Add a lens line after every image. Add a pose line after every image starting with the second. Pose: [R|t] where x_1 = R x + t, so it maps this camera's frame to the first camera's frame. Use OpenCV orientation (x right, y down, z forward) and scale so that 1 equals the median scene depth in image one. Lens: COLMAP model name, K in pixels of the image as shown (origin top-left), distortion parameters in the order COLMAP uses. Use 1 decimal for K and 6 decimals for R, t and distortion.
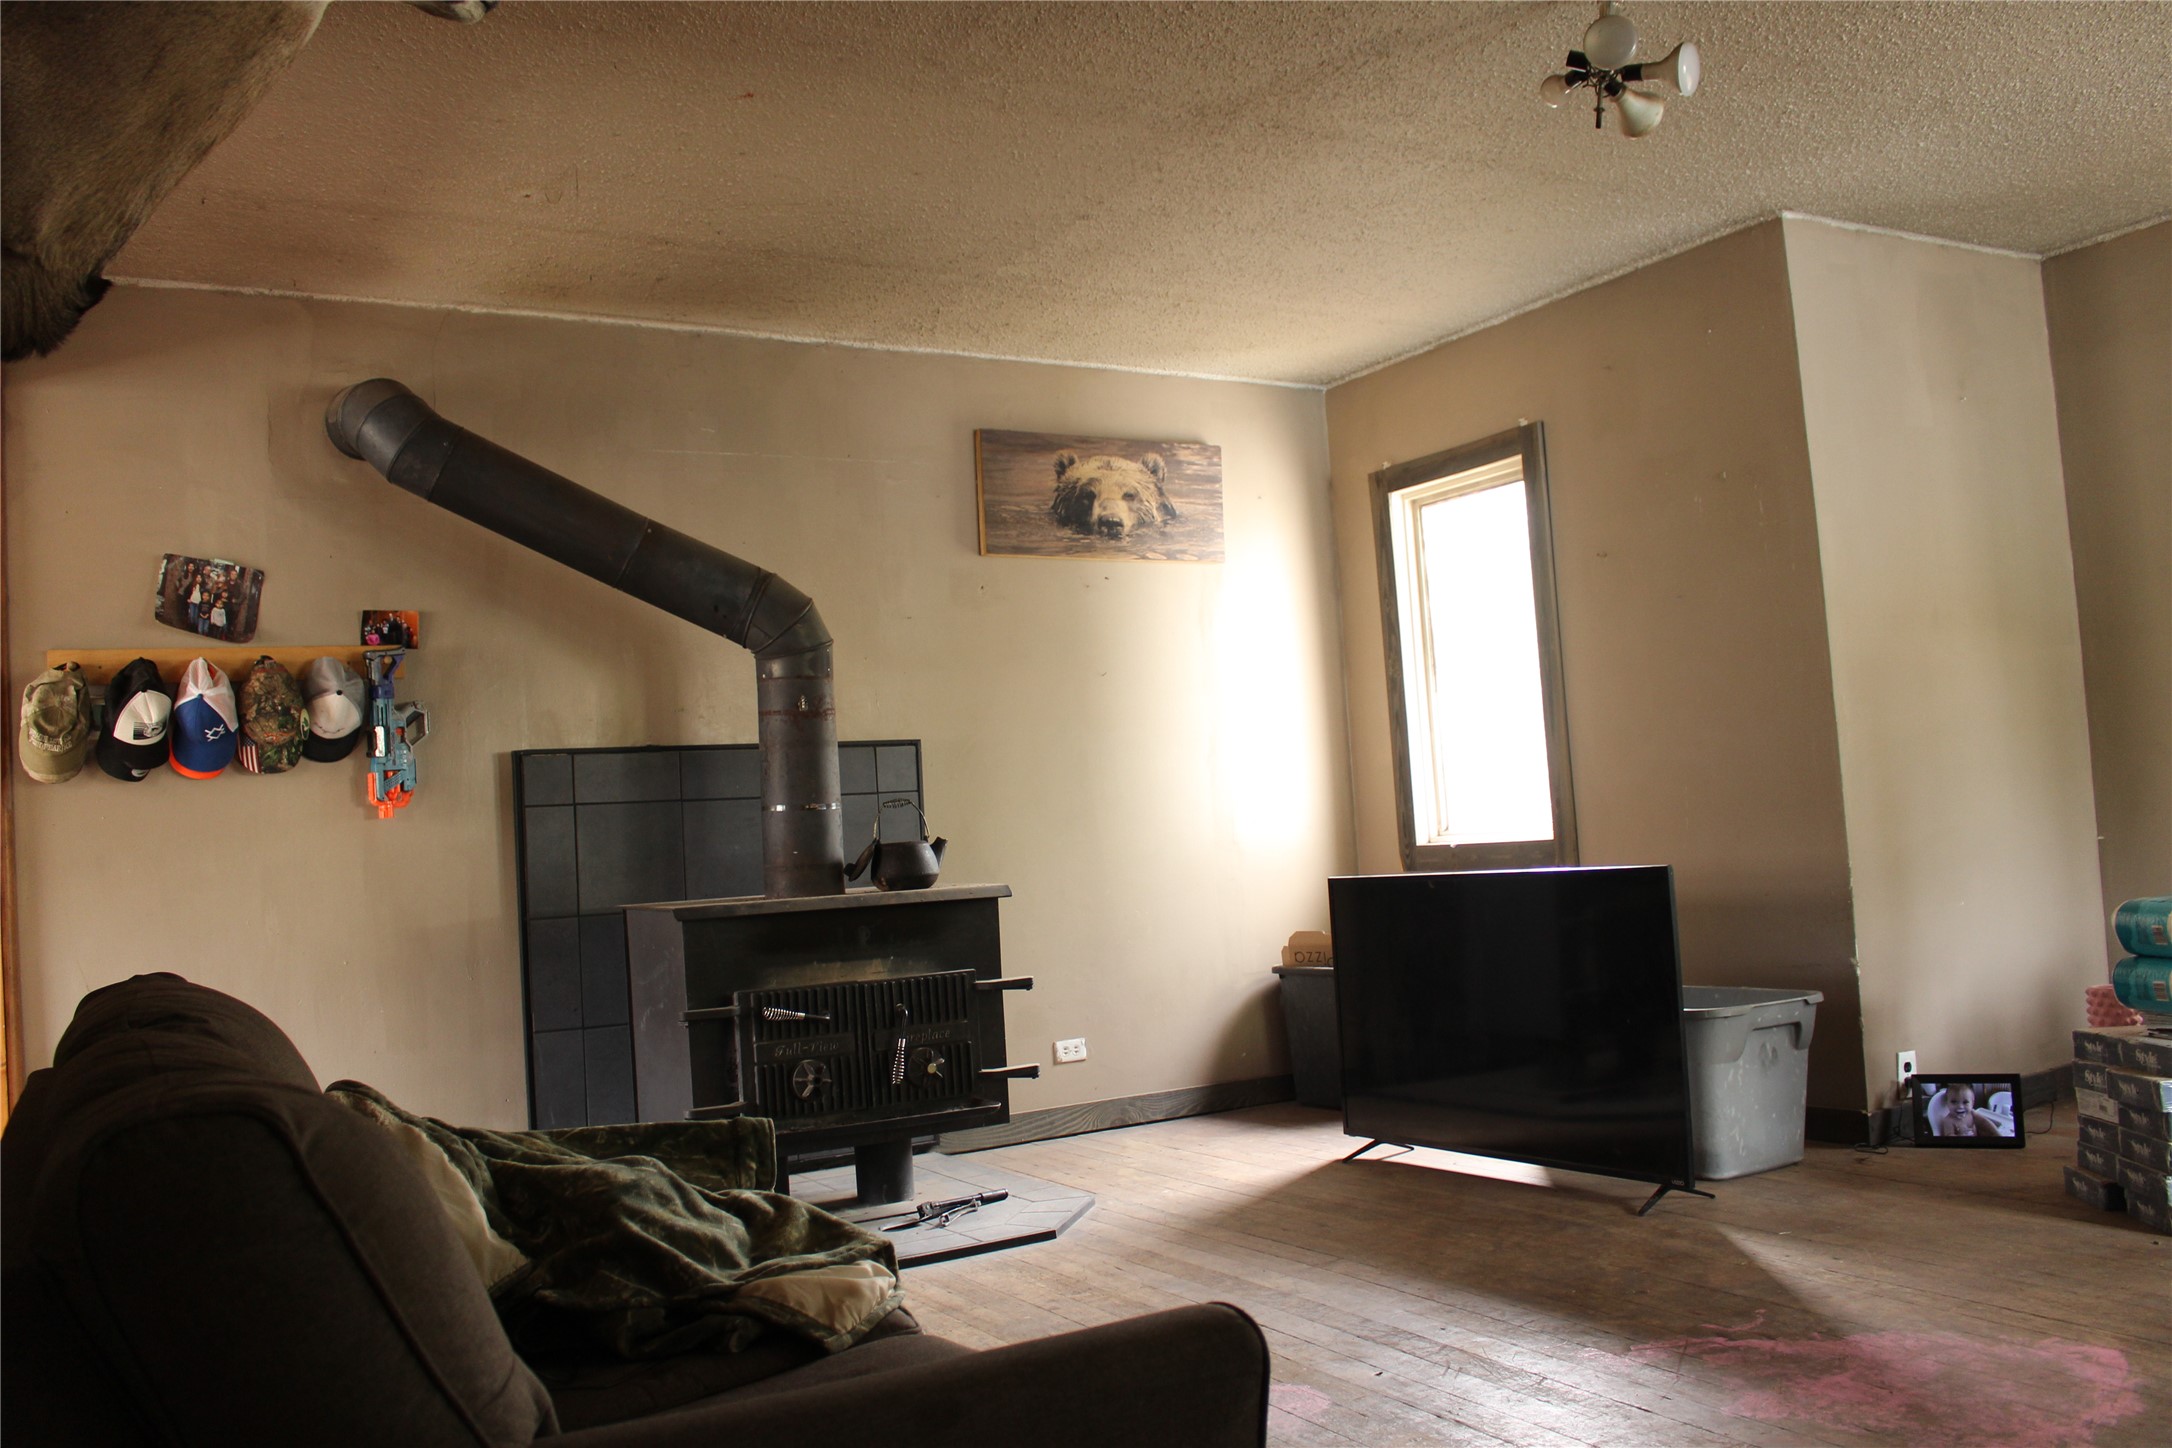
lens RADIAL K [[1768.9, 0, 1079.1], [0, 1768.9, 713.8], [0, 0, 1]] dist [-0.145650, 0.106283]
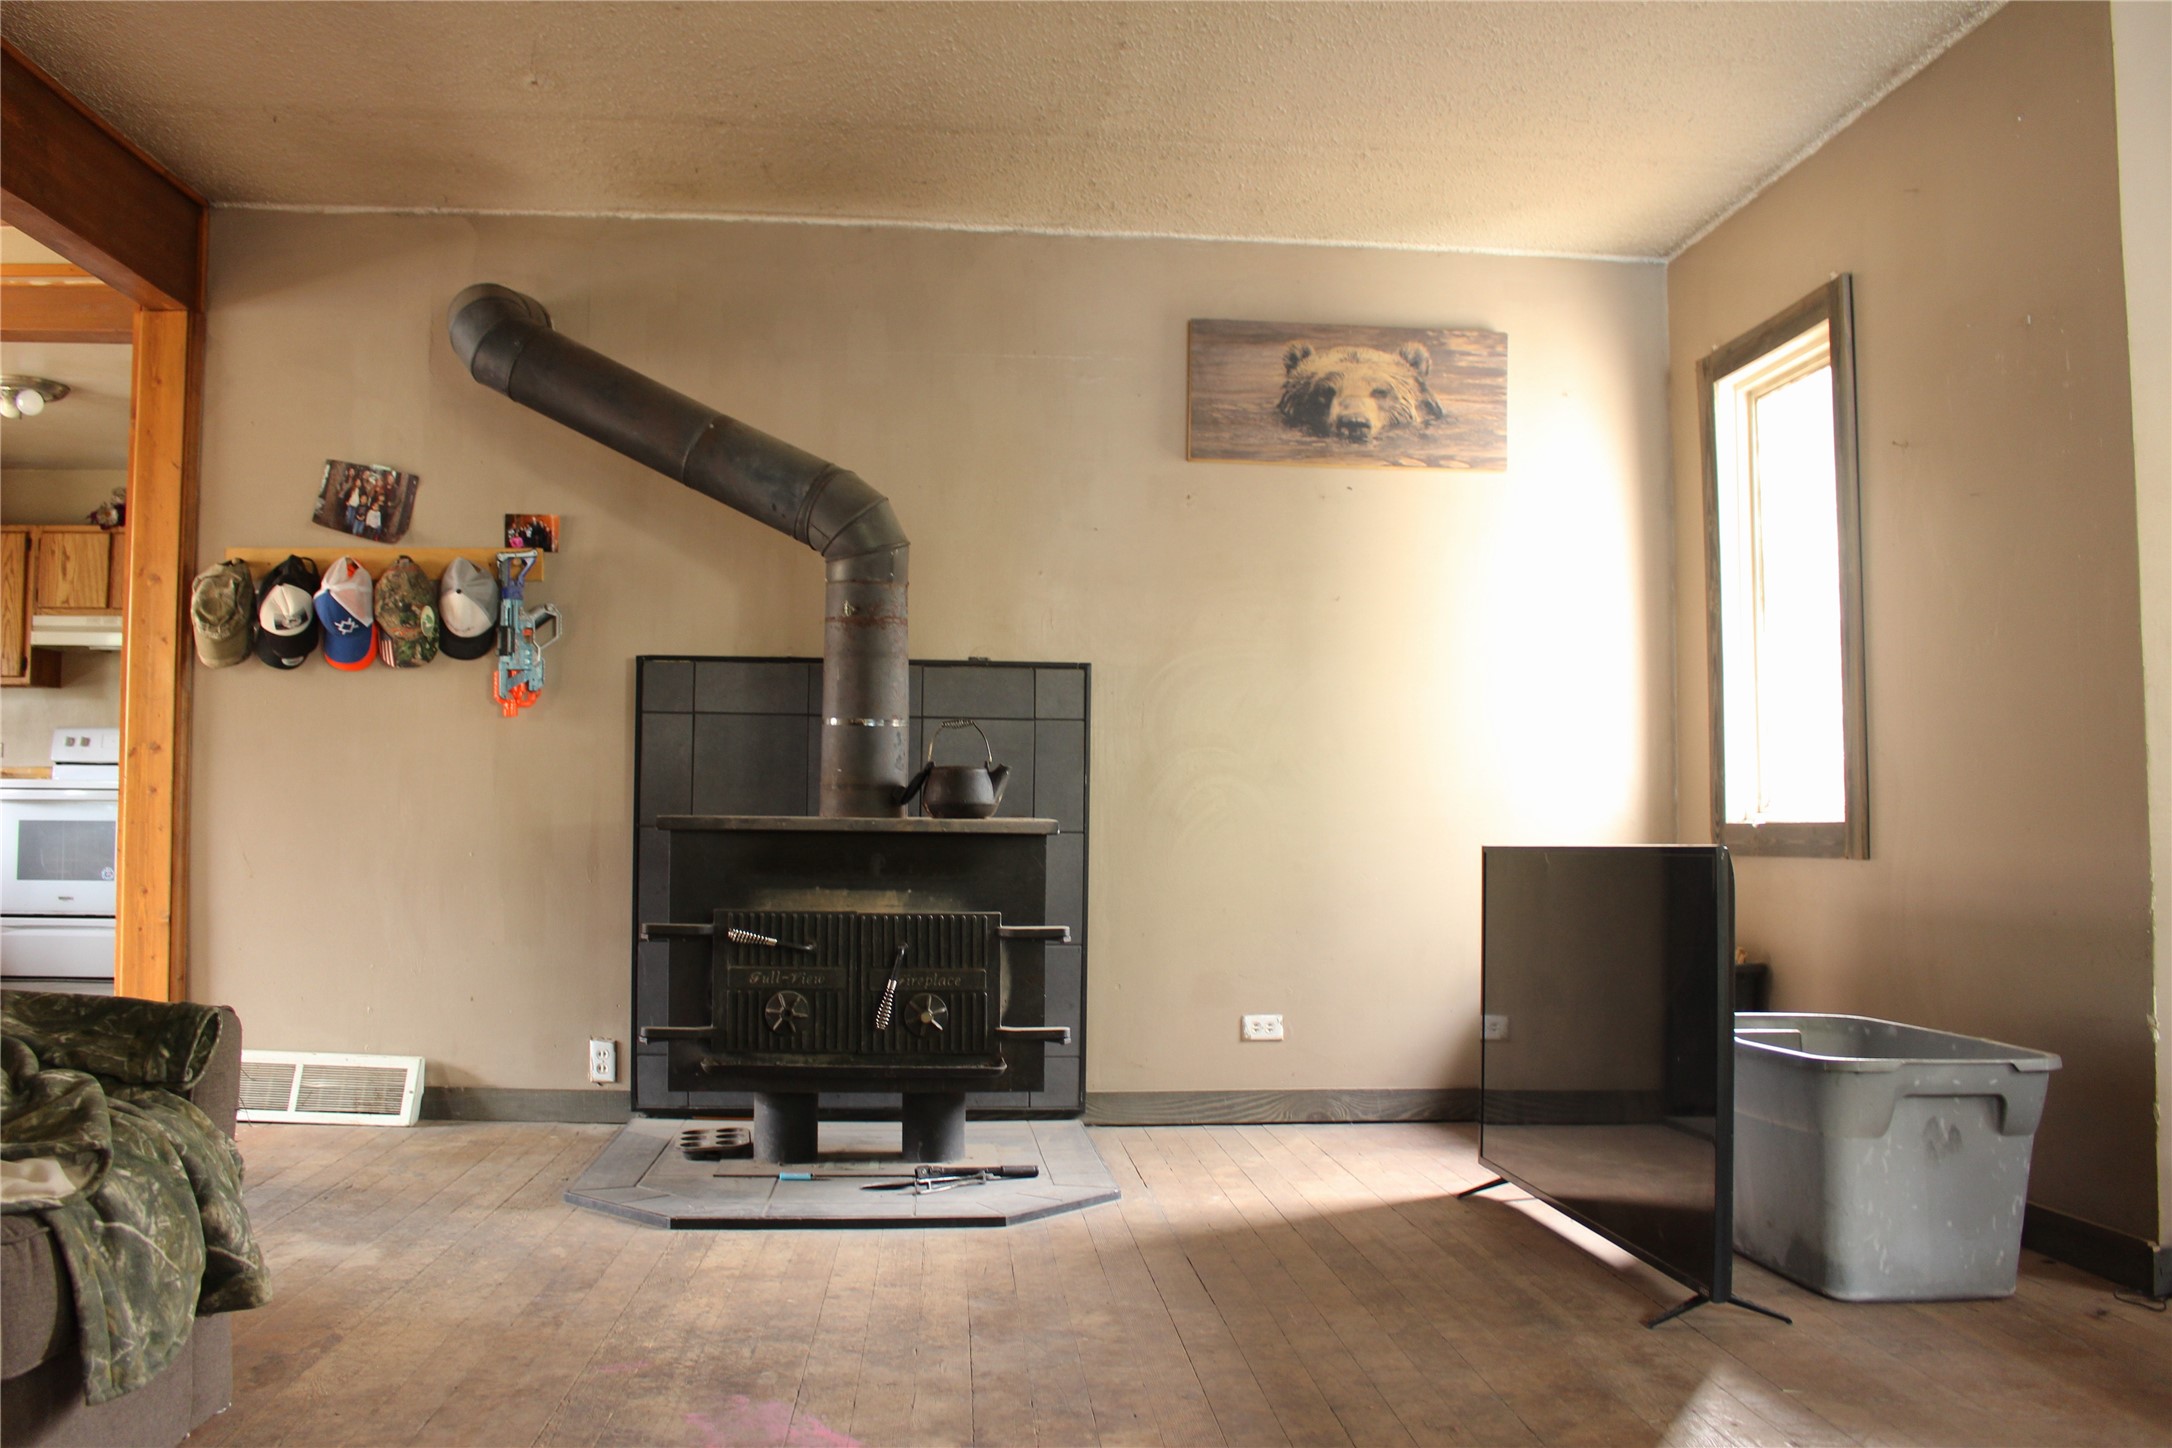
lens RADIAL K [[1768.9, 0, 1076.3], [0, 1768.9, 718.3], [0, 0, 1]] dist [-0.145650, 0.106283]
pose [[0.902490, 0.043699, -0.428489, 0.334925], [-0.035523, 0.999002, 0.027062, 0.021125], [0.429244, -0.009202, 0.903142, 0.207829]]
